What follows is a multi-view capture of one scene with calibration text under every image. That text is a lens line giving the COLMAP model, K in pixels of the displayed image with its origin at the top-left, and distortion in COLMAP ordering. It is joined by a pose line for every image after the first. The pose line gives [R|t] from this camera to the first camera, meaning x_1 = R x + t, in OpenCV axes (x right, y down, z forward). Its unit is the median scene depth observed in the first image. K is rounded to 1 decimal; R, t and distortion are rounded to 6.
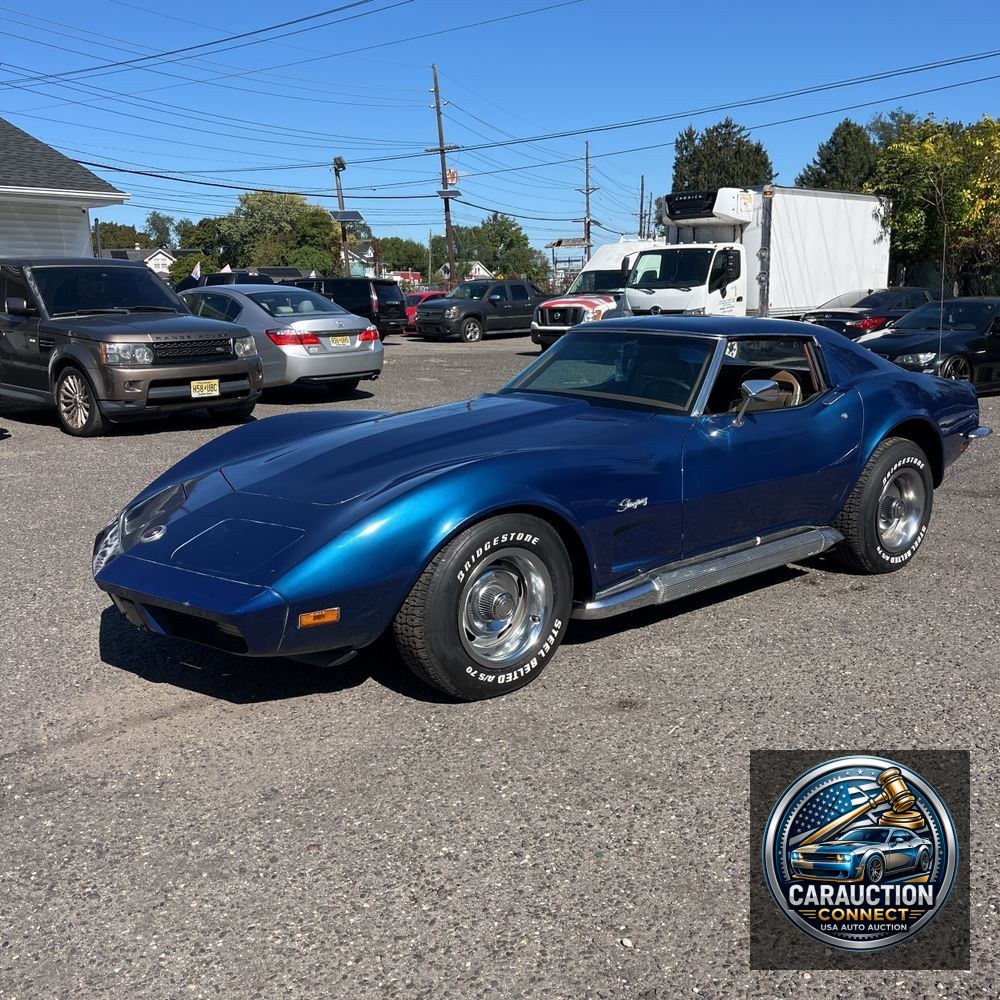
lens RADIAL K [[1012.1, 0, 493.9], [0, 1012.1, 495.3], [0, 0, 1]] dist [0.019955, 0.000000]
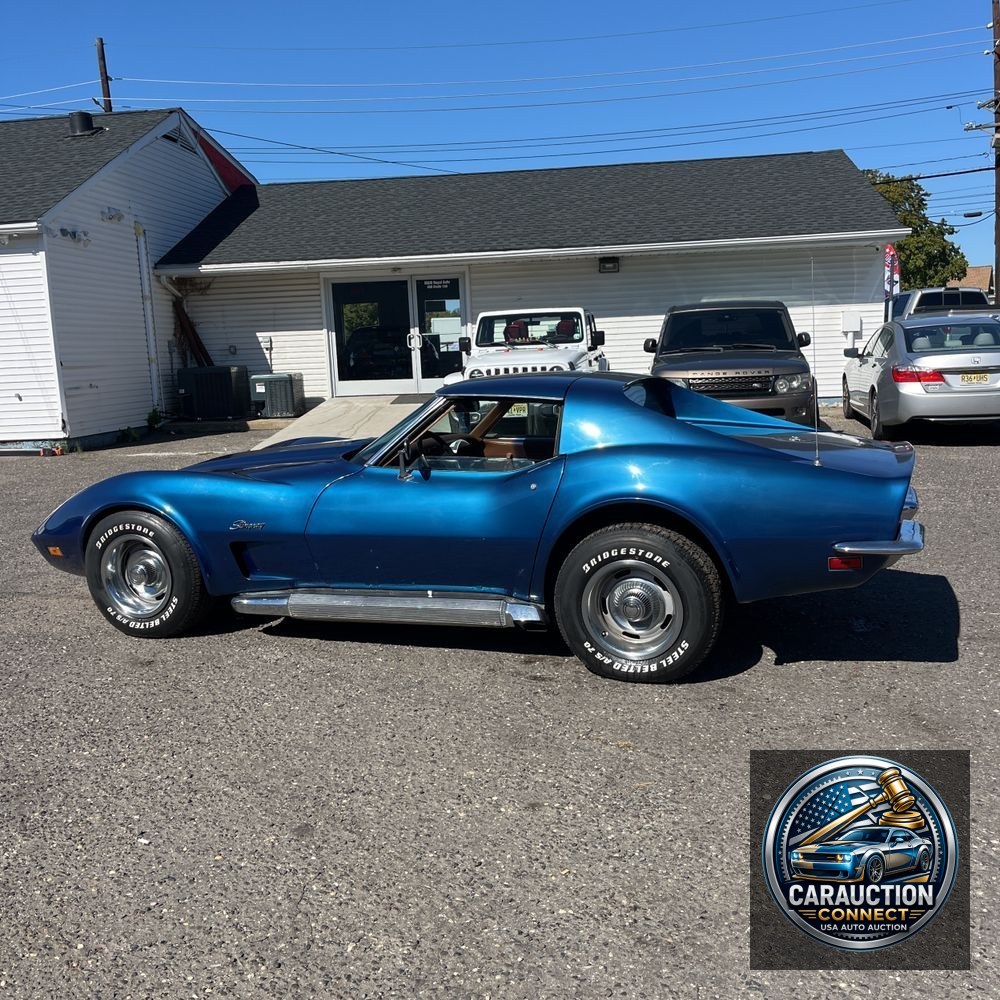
lens RADIAL K [[1012.1, 0, 501.0], [0, 1012.1, 495.7], [0, 0, 1]] dist [0.019955, 0.000000]
pose [[0.523237, 0.124378, -0.843062, 0.497588], [-0.142050, 0.988181, 0.057626, -0.053234], [0.840265, 0.089605, 0.534721, 0.218332]]
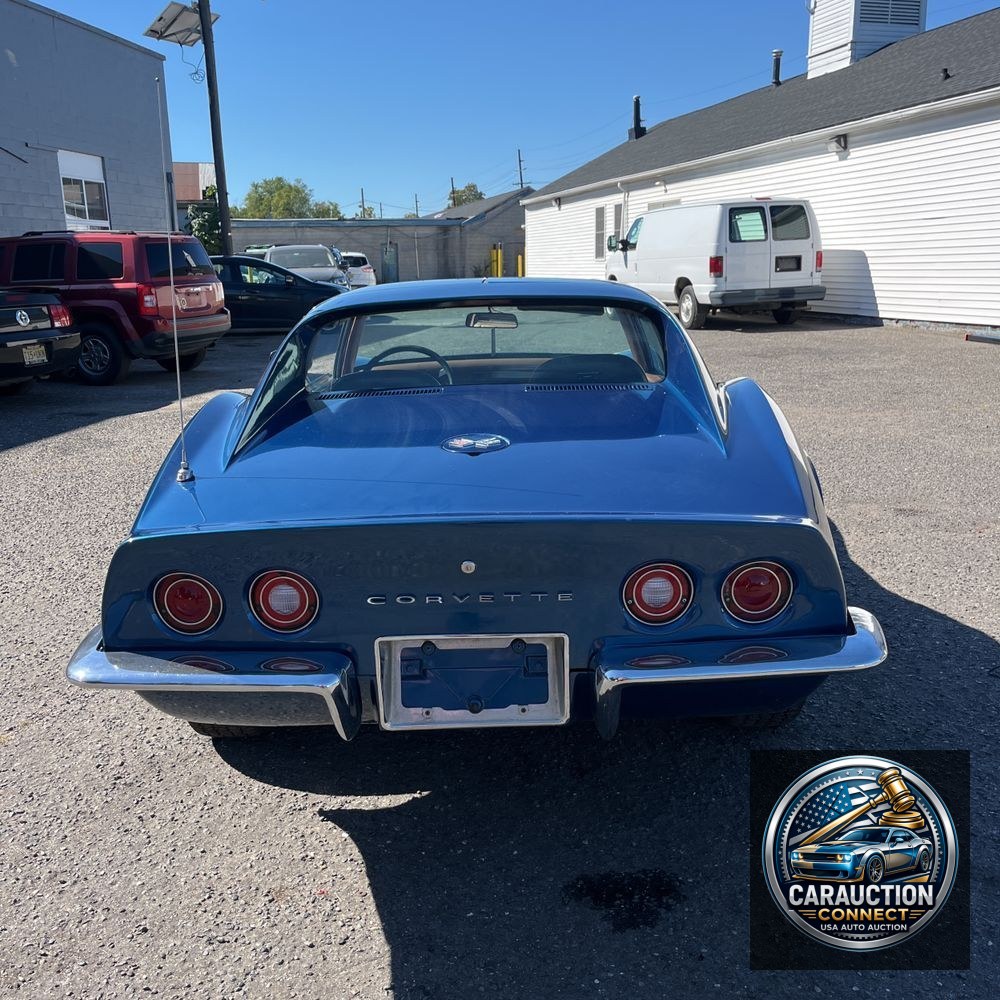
lens RADIAL K [[1012.1, 0, 497.2], [0, 1012.1, 496.3], [0, 0, 1]] dist [0.019955, 0.000000]
pose [[-0.630268, 0.209610, -0.747547, 0.348396], [-0.120155, 0.924929, 0.360651, -0.139800], [0.767024, 0.317128, -0.557767, 0.696107]]
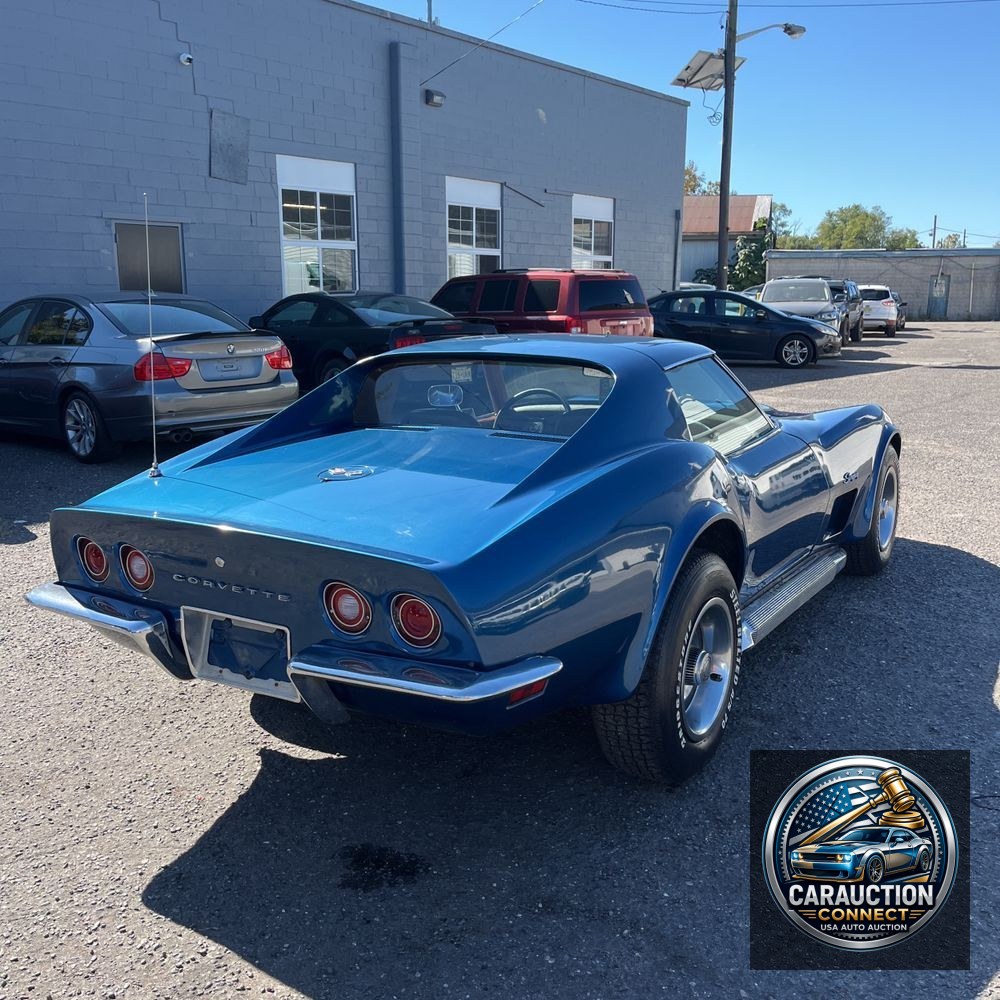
lens RADIAL K [[1012.1, 0, 510.0], [0, 1012.1, 498.2], [0, 0, 1]] dist [0.019955, 0.000000]
pose [[-0.933743, 0.092276, -0.345845, 0.237231], [-0.050325, 0.922759, 0.382076, -0.170631], [0.354388, 0.374166, -0.856977, 0.817792]]
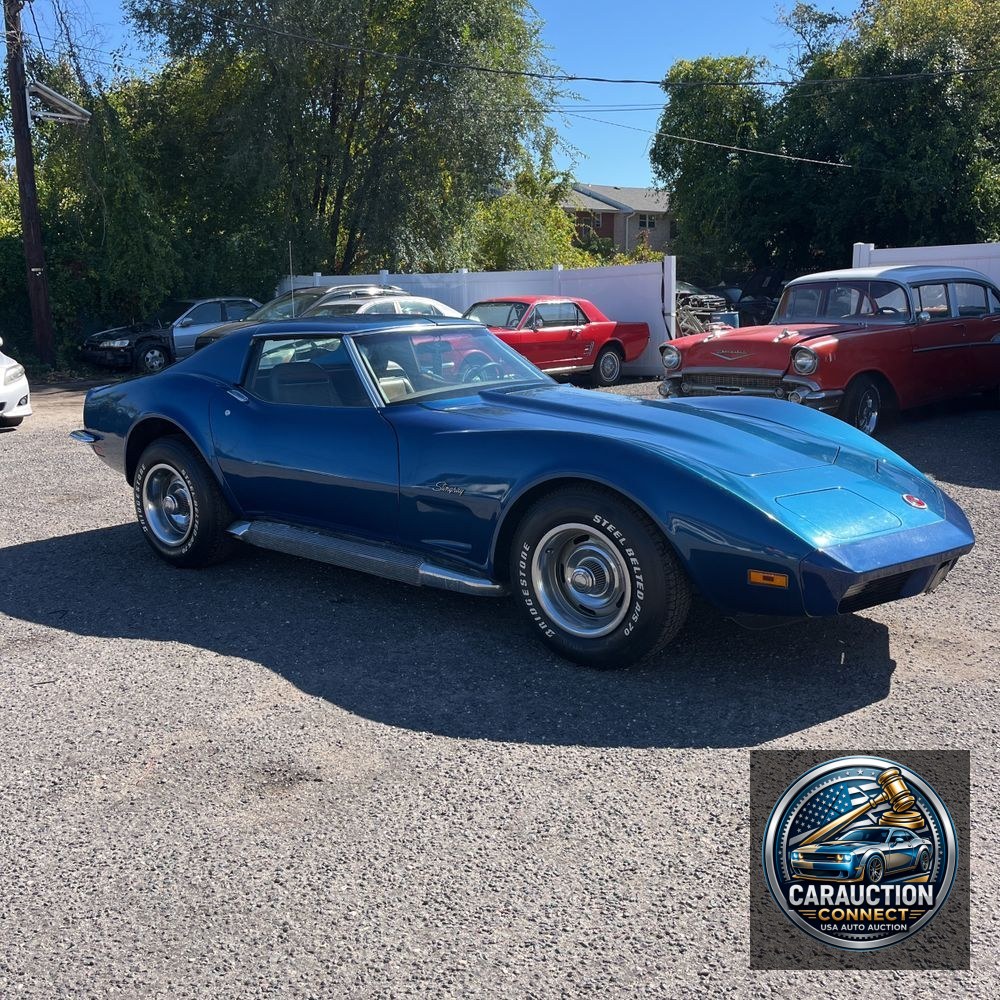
lens RADIAL K [[1012.1, 0, 498.3], [0, 1012.1, 485.4], [0, 0, 1]] dist [0.019955, 0.000000]
pose [[-0.250130, -0.161724, 0.954610, -0.422556], [0.212054, 0.952863, 0.216991, -0.101705], [-0.944705, 0.256705, -0.204045, 0.555634]]
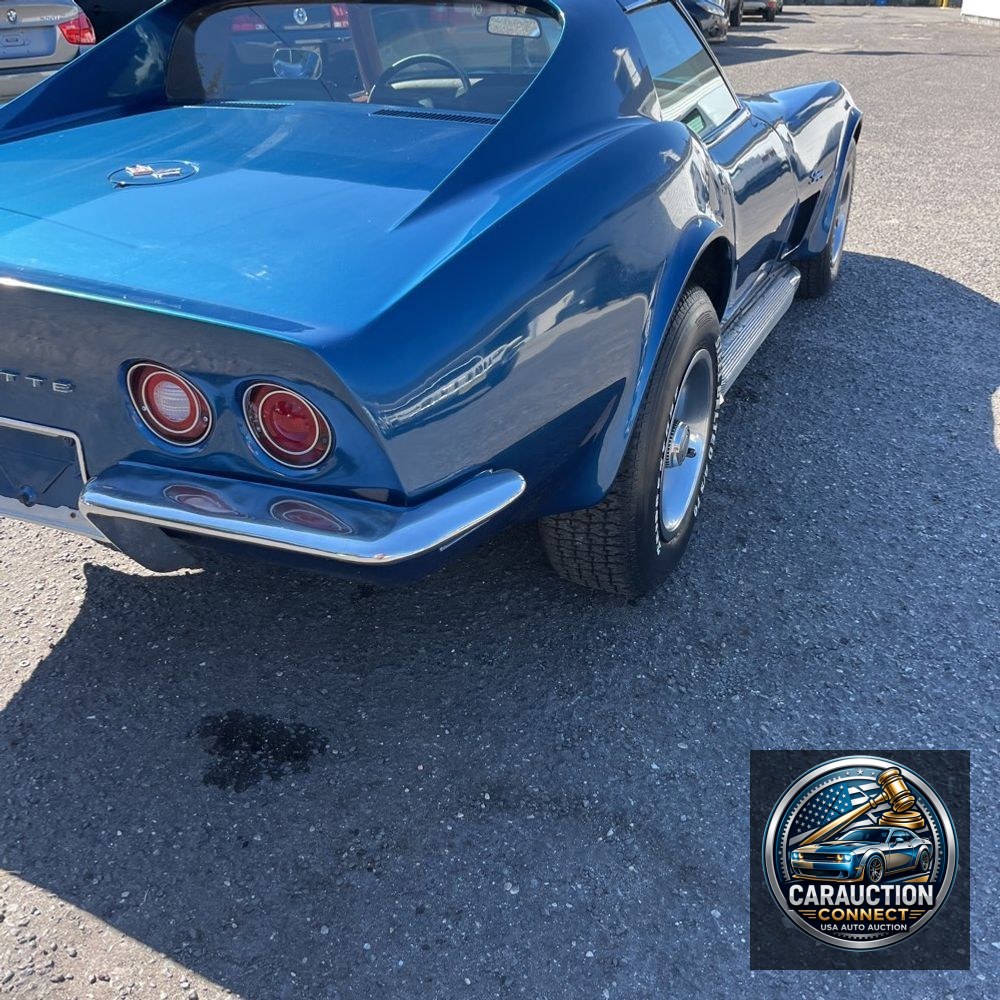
lens RADIAL K [[1012.1, 0, 484.0], [0, 1012.1, 490.3], [0, 0, 1]] dist [0.019955, 0.000000]
pose [[-0.887042, 0.221983, -0.404822, 0.215694], [-0.080239, 0.789361, 0.608663, -0.137427], [0.454663, 0.572392, -0.682385, 0.739953]]
